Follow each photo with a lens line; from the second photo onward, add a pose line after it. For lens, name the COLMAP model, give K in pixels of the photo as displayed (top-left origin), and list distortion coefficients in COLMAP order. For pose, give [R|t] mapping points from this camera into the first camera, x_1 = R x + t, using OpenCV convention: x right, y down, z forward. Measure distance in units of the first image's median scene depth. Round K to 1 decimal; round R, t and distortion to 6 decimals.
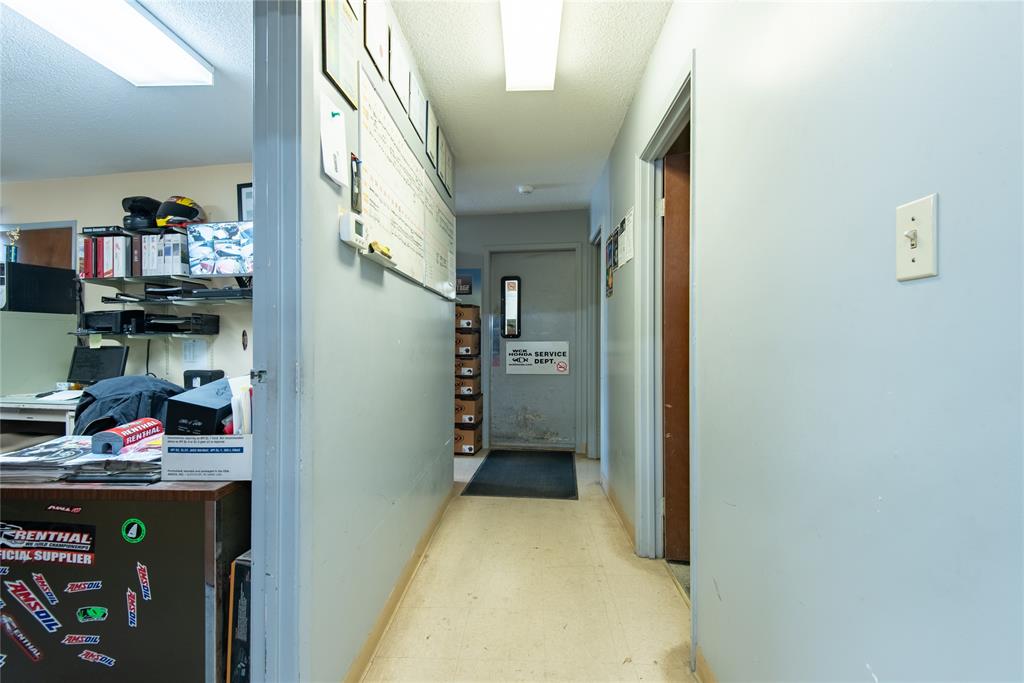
lens RADIAL K [[473.5, 0, 513.4], [0, 473.5, 340.9], [0, 0, 1]] dist [0.018186, -0.007640]
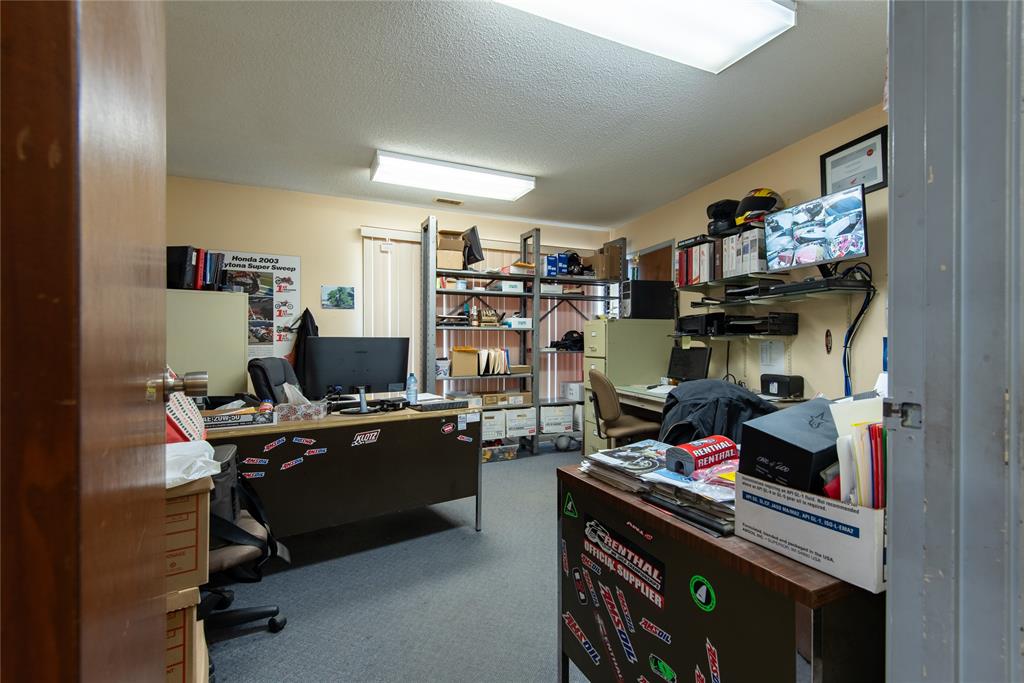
lens RADIAL K [[473.5, 0, 513.4], [0, 473.5, 340.9], [0, 0, 1]] dist [0.018186, -0.007640]
pose [[0.468466, -0.001489, -0.883480, -0.100921], [-0.001474, 0.999996, -0.002467, 0.000077], [0.883480, 0.002458, 0.468462, 0.143735]]
